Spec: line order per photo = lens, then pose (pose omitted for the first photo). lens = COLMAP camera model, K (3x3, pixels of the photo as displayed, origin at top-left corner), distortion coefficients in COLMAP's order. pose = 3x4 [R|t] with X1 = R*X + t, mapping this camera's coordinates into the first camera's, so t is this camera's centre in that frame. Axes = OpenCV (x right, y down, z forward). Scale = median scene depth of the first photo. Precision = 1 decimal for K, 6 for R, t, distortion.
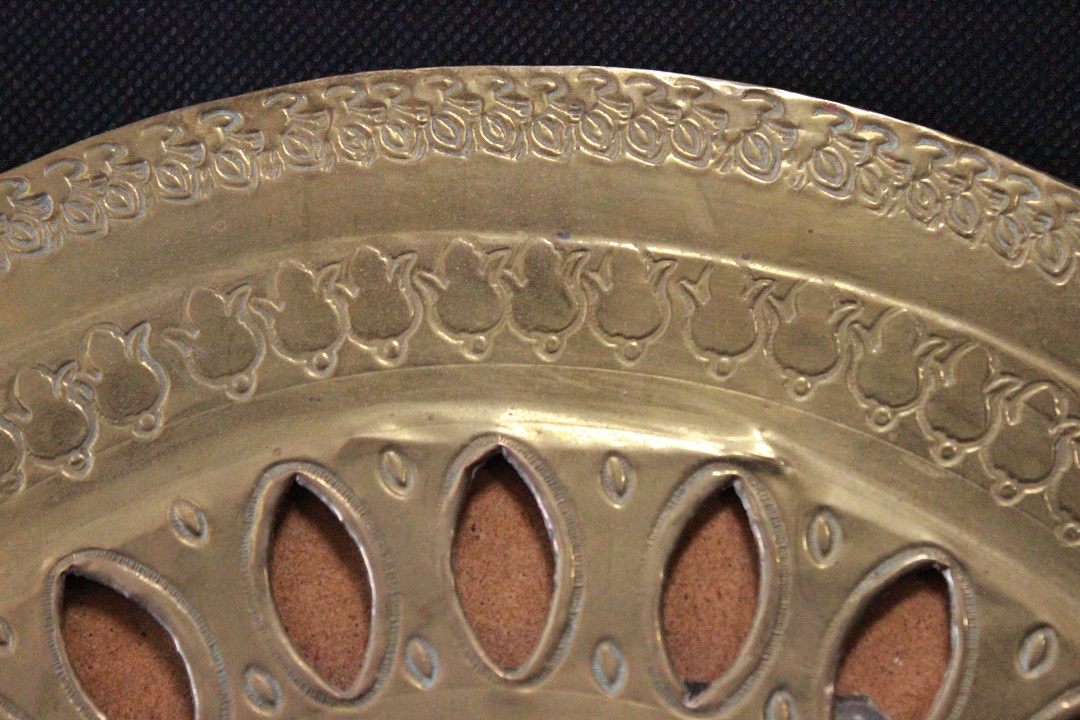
lens RADIAL K [[2740.6, 0, 539.2], [0, 2740.6, 358.3], [0, 0, 1]] dist [0.064835, 0.000000]
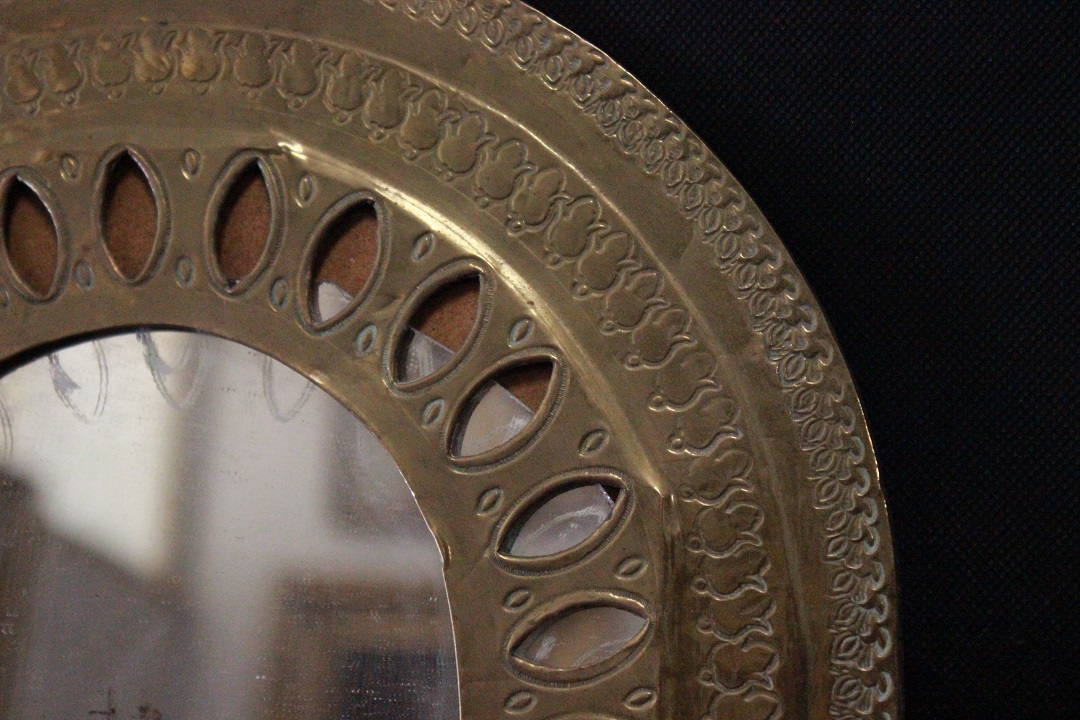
lens RADIAL K [[2740.6, 0, 538.3], [0, 2740.6, 363.1], [0, 0, 1]] dist [0.064835, 0.000000]
pose [[0.974809, -0.050086, -0.217345, 0.596154], [0.057883, 0.997883, 0.029655, 0.128288], [0.215400, -0.041489, 0.975644, -0.608364]]
